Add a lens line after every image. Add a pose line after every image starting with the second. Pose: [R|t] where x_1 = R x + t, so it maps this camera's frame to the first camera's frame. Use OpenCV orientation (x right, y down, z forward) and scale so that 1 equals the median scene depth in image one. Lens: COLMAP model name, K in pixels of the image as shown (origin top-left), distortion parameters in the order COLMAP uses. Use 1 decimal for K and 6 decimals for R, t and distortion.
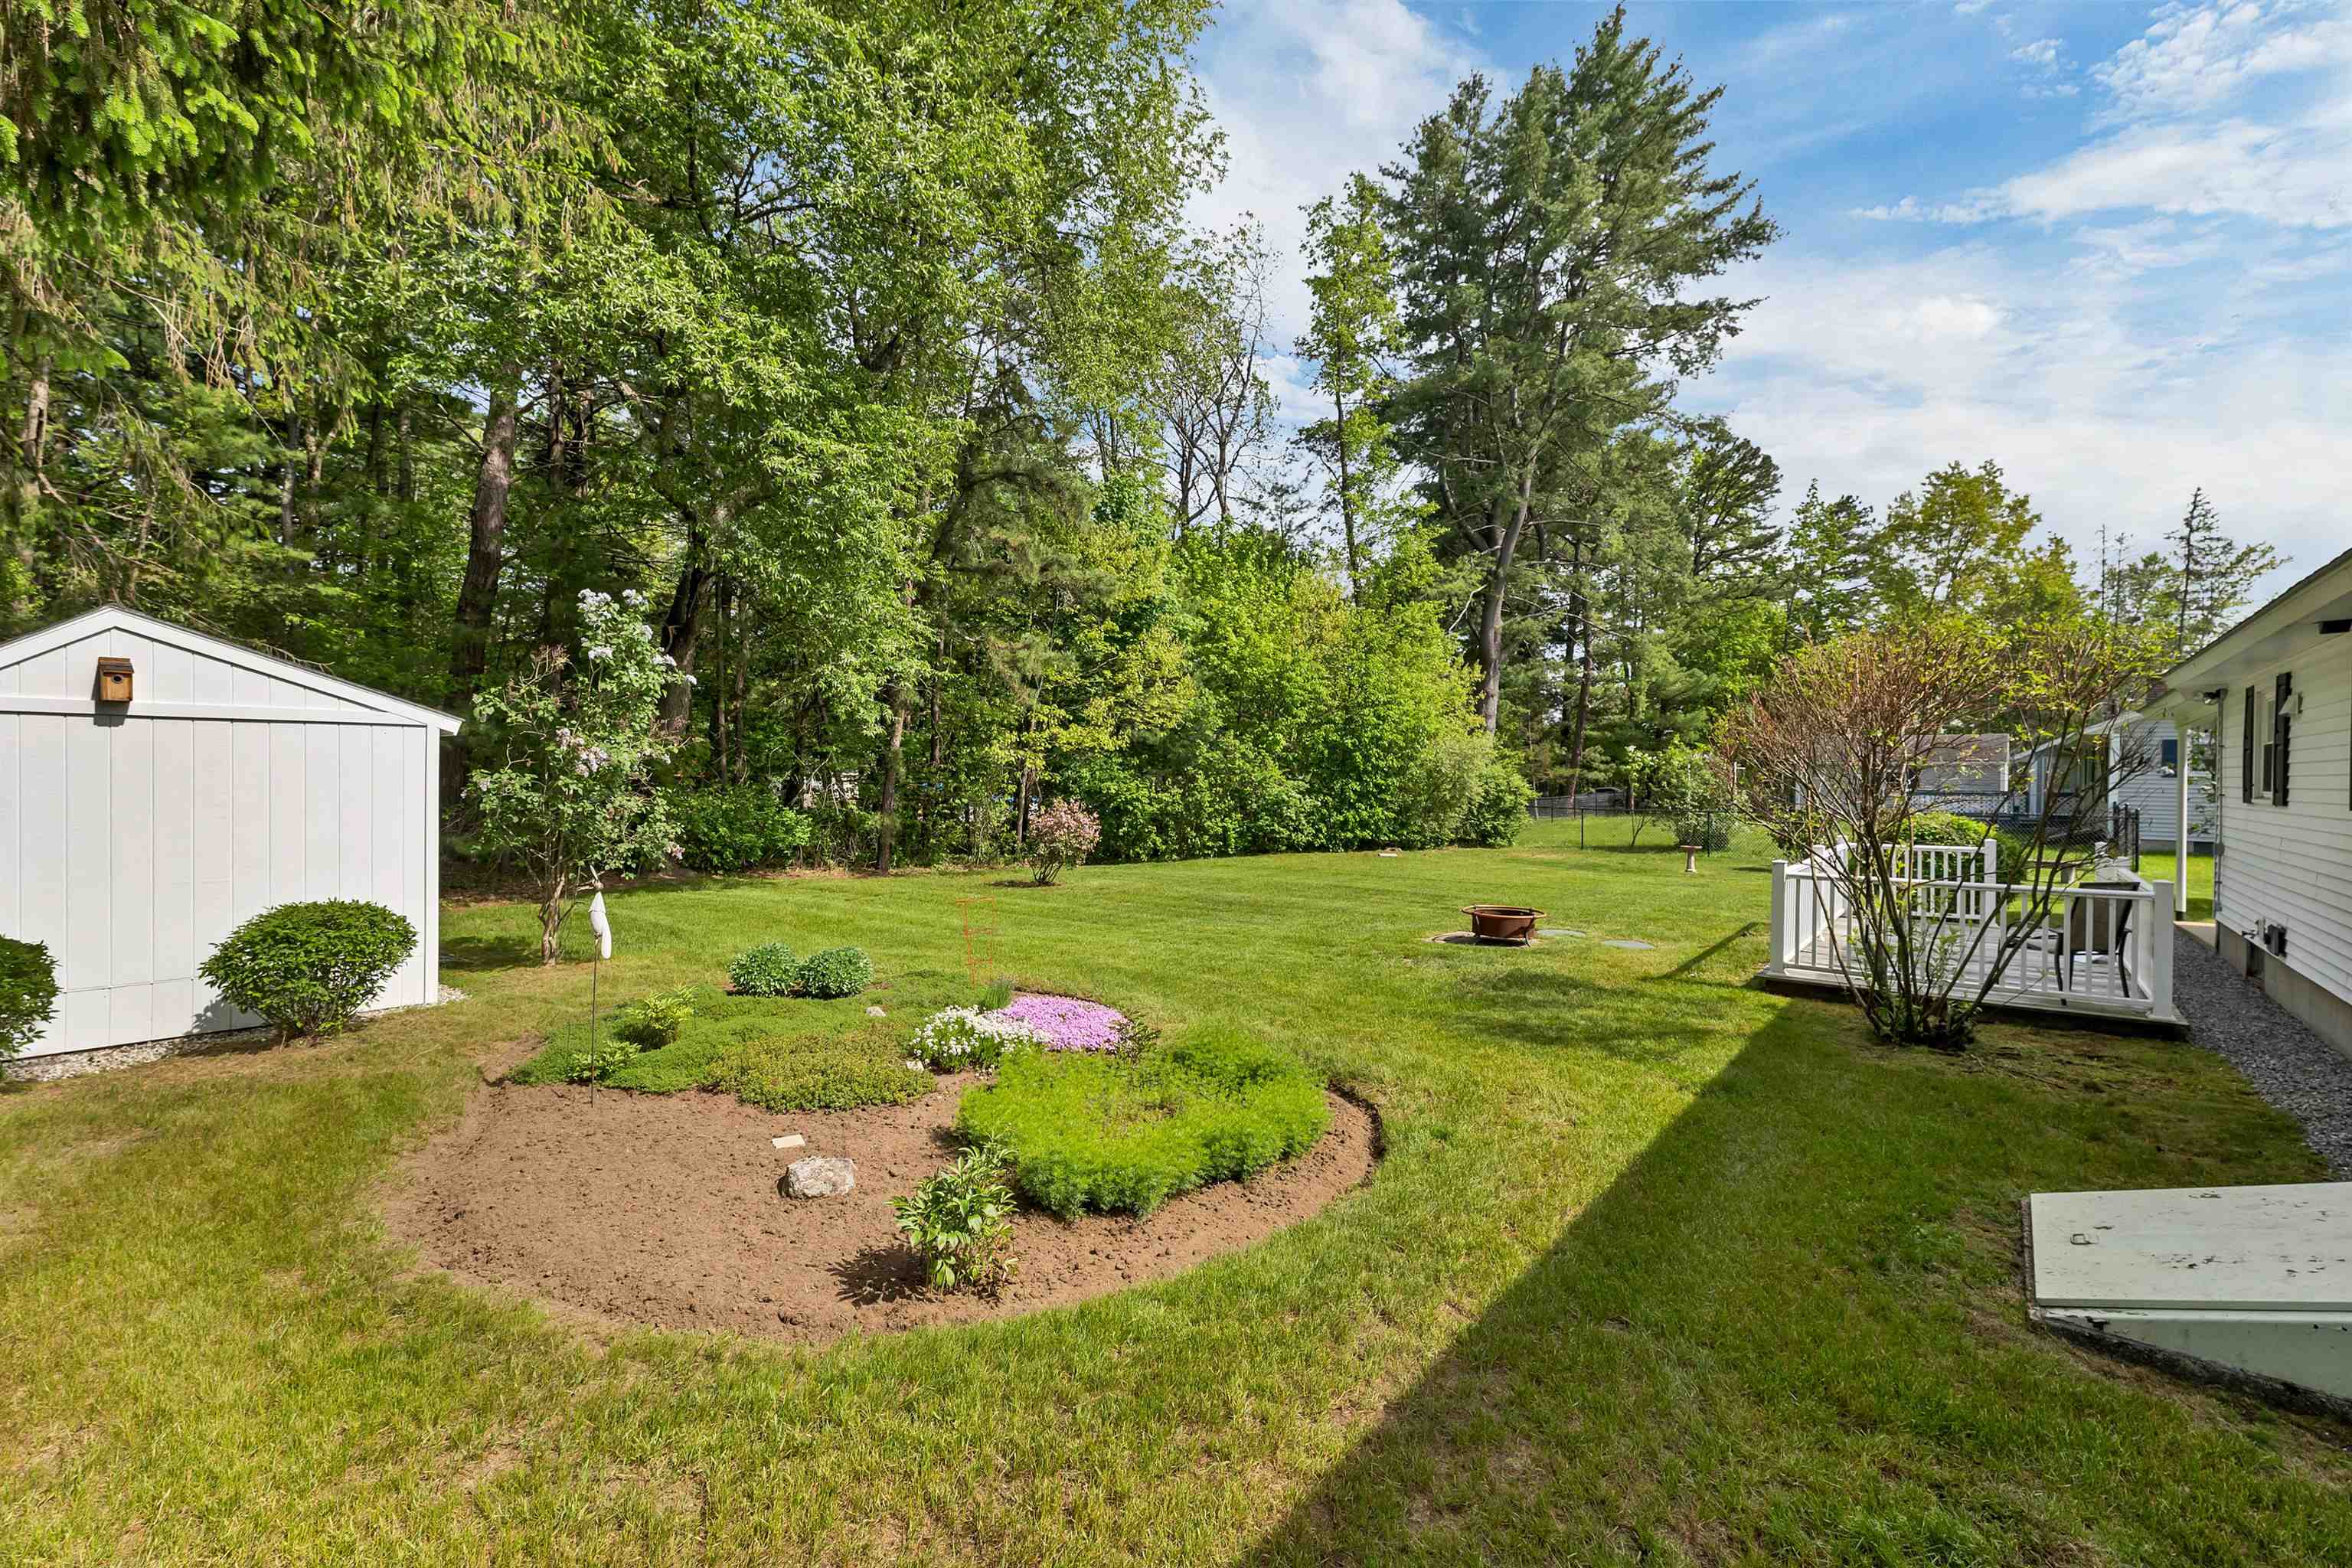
lens RADIAL K [[998.4, 0, 1171.2], [0, 998.4, 790.3], [0, 0, 1]] dist [-0.002194, -0.000656]
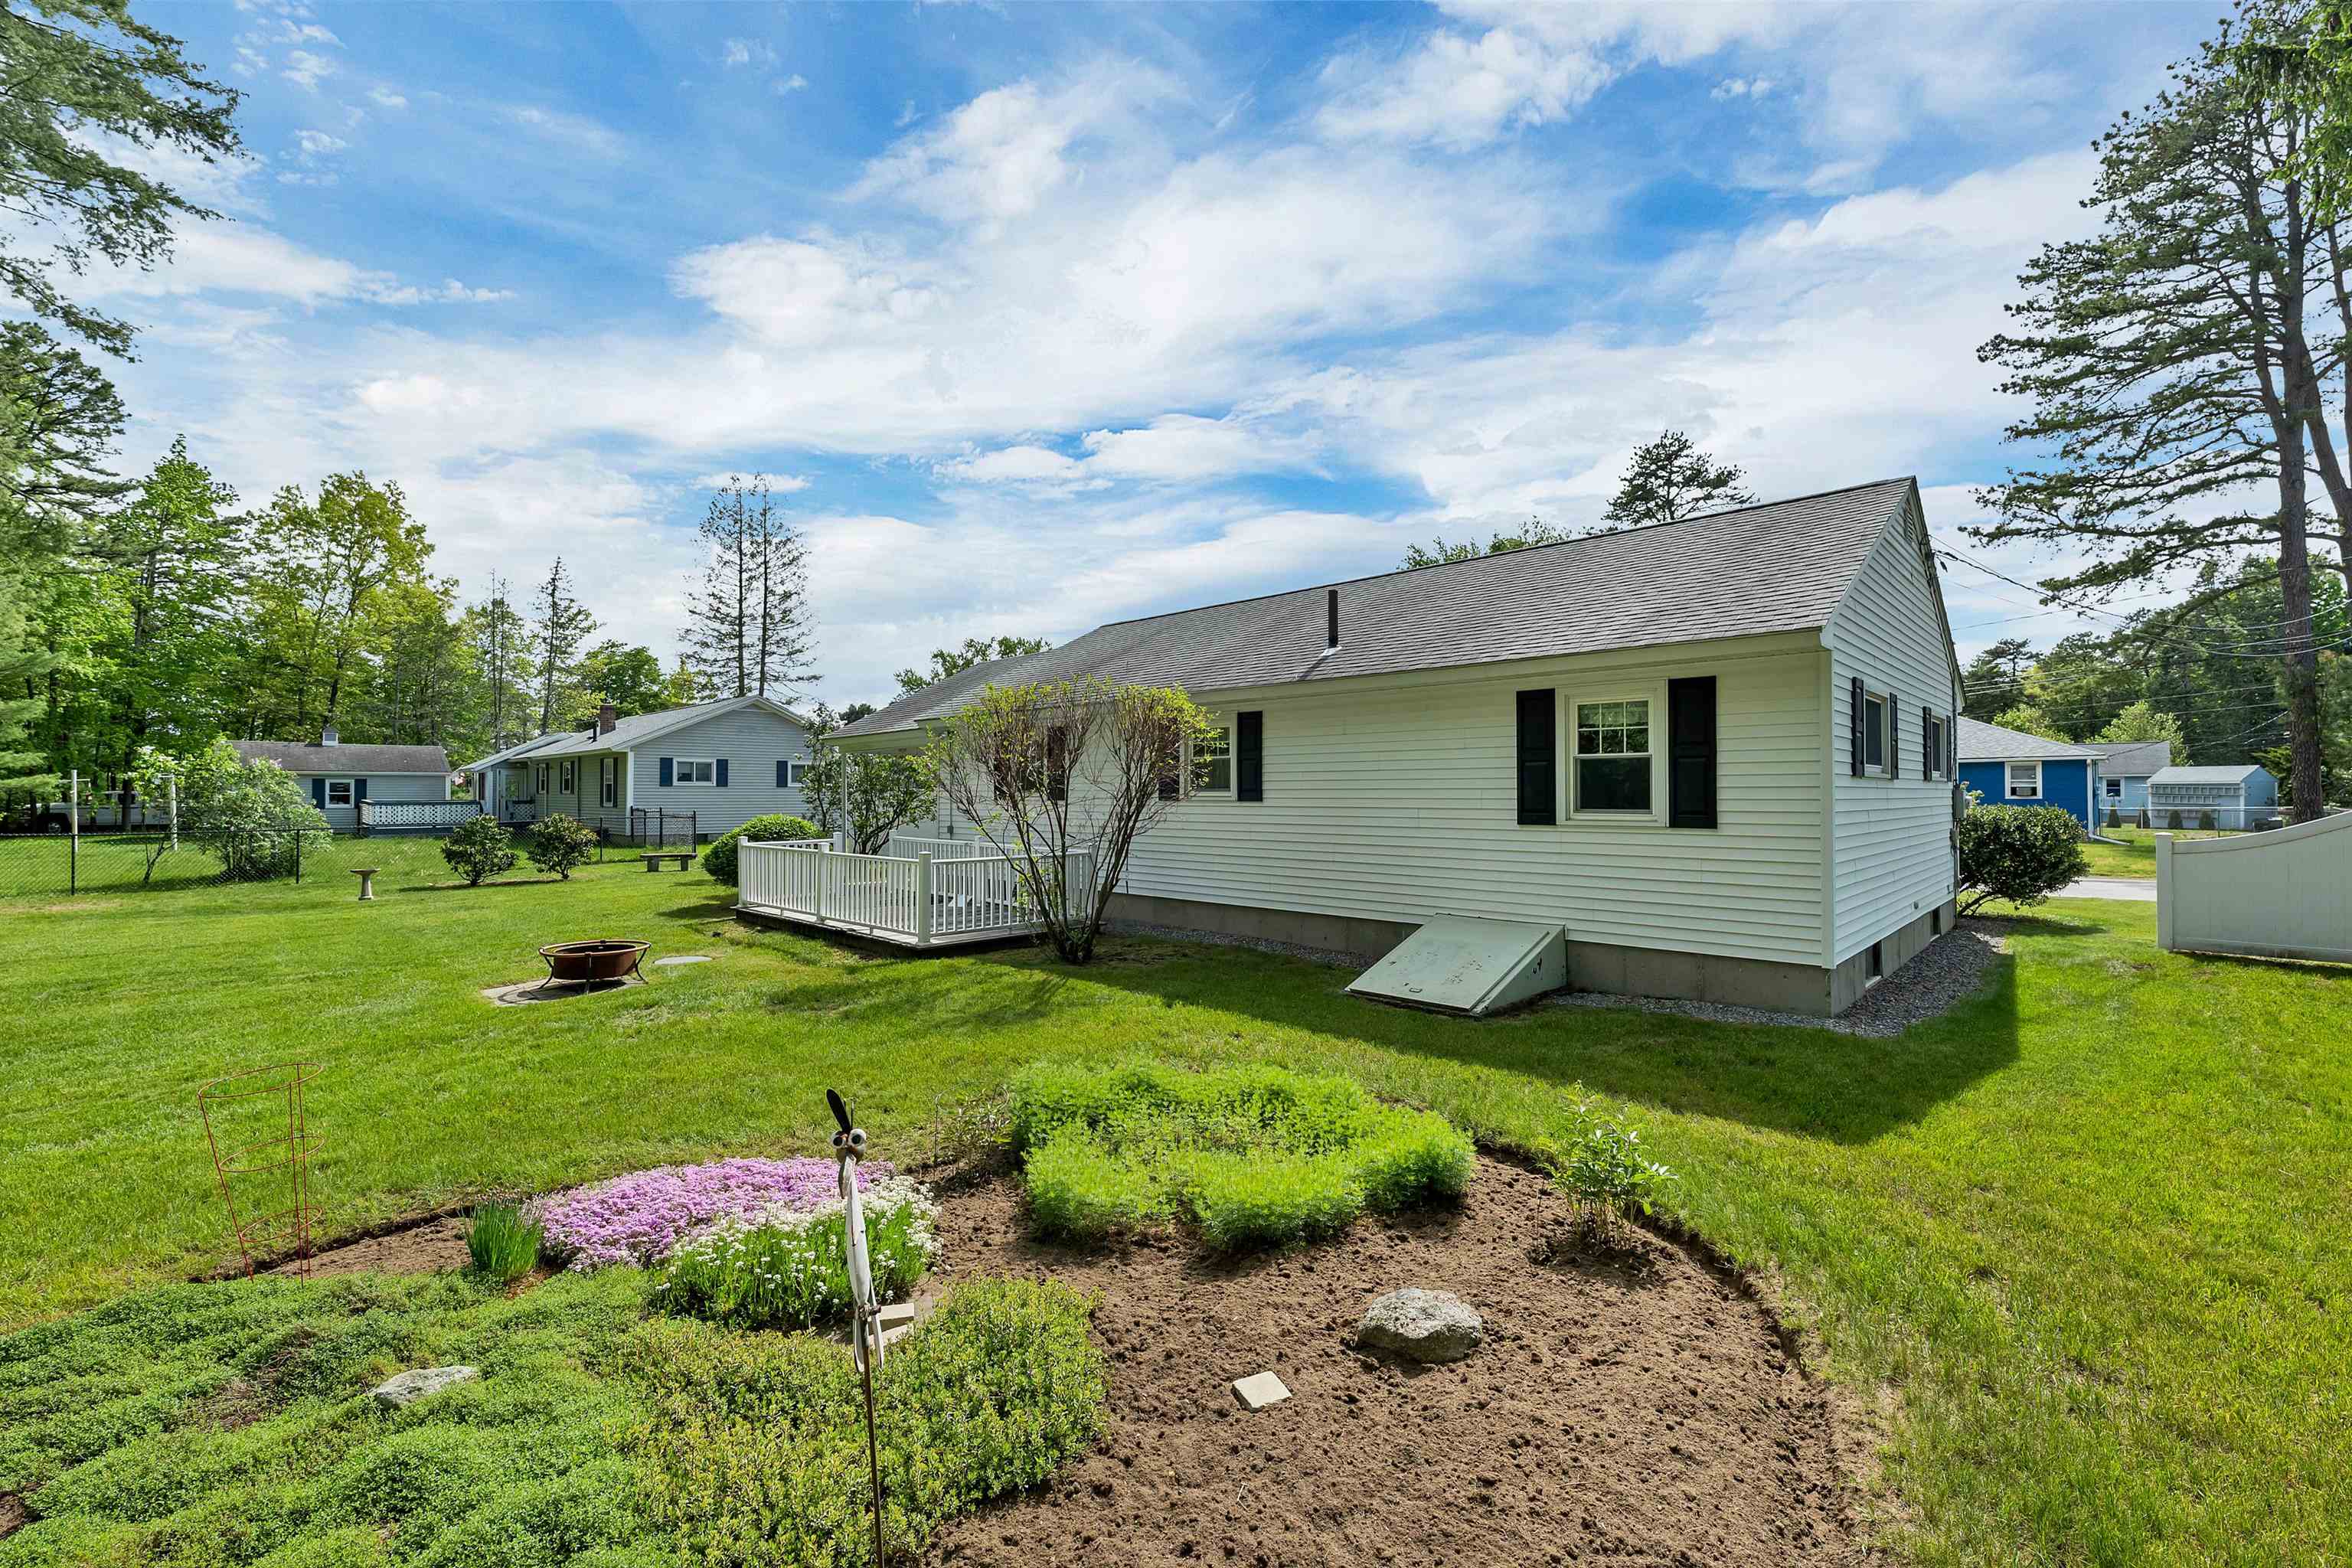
lens RADIAL K [[998.4, 0, 1169.9], [0, 998.4, 780.7], [0, 0, 1]] dist [-0.002194, -0.000656]
pose [[0.098595, 0.011504, 0.995061, -0.139419], [0.009814, 0.999873, -0.012532, -0.001637], [-0.995079, 0.011001, 0.098469, 0.126302]]
